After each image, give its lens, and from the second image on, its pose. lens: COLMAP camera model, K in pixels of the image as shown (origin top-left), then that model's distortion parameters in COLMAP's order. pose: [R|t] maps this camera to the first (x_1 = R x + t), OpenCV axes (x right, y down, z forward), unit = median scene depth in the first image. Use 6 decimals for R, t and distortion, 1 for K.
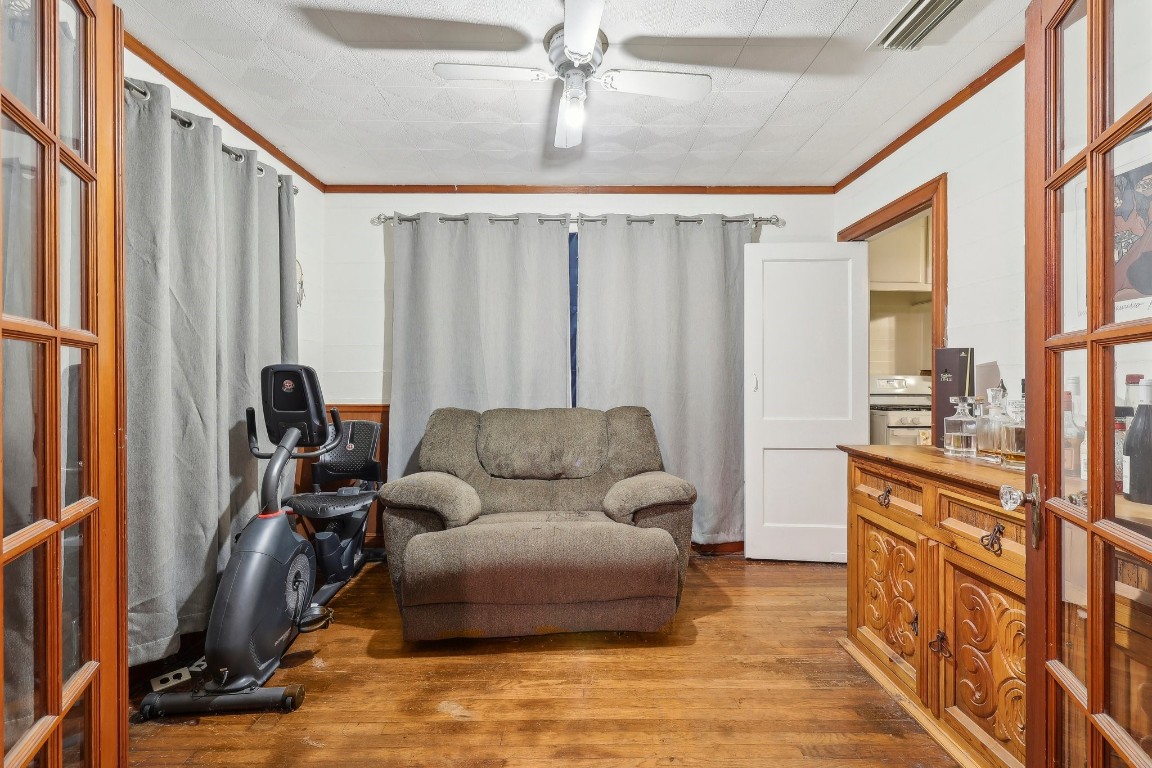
lens RADIAL K [[501.8, 0, 578.9], [0, 501.8, 376.6], [0, 0, 1]] dist [-0.004931, 0.000895]
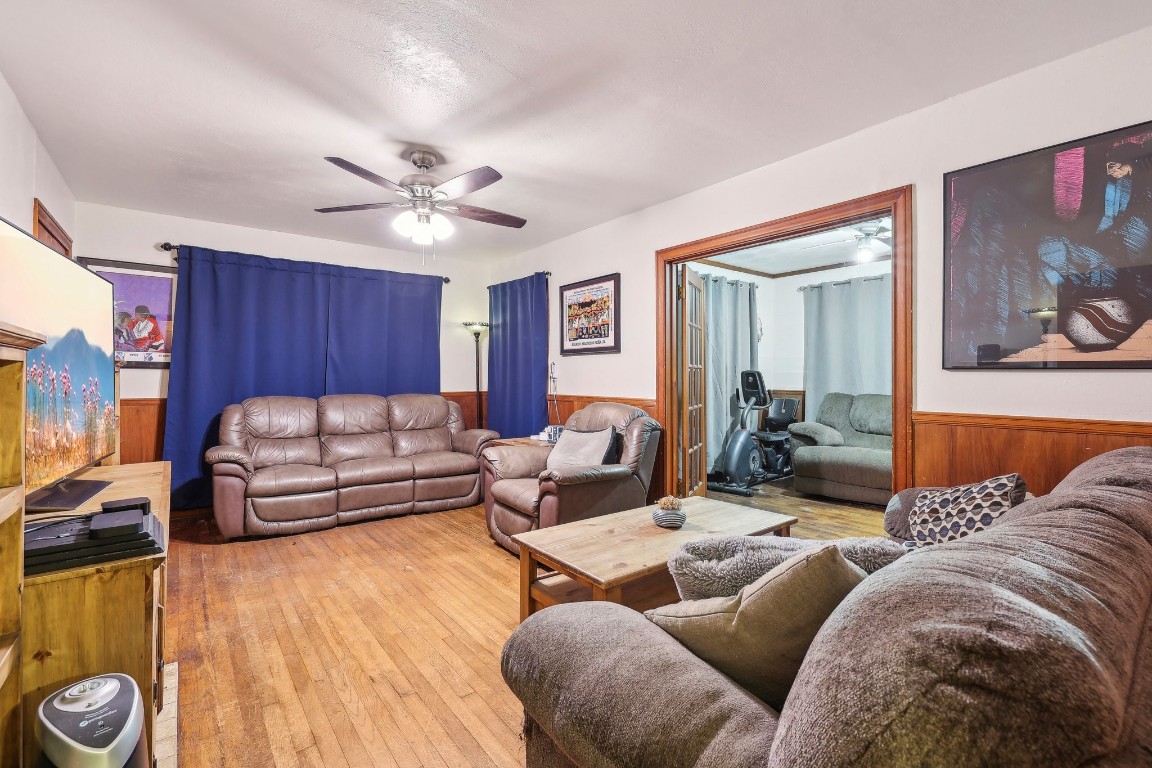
lens RADIAL K [[501.8, 0, 577.4], [0, 501.8, 376.9], [0, 0, 1]] dist [-0.004931, 0.000895]
pose [[0.612219, -0.000768, -0.790688, 0.778231], [0.004012, 0.999990, 0.002135, -0.001923], [0.790678, -0.004479, 0.612216, -1.085049]]
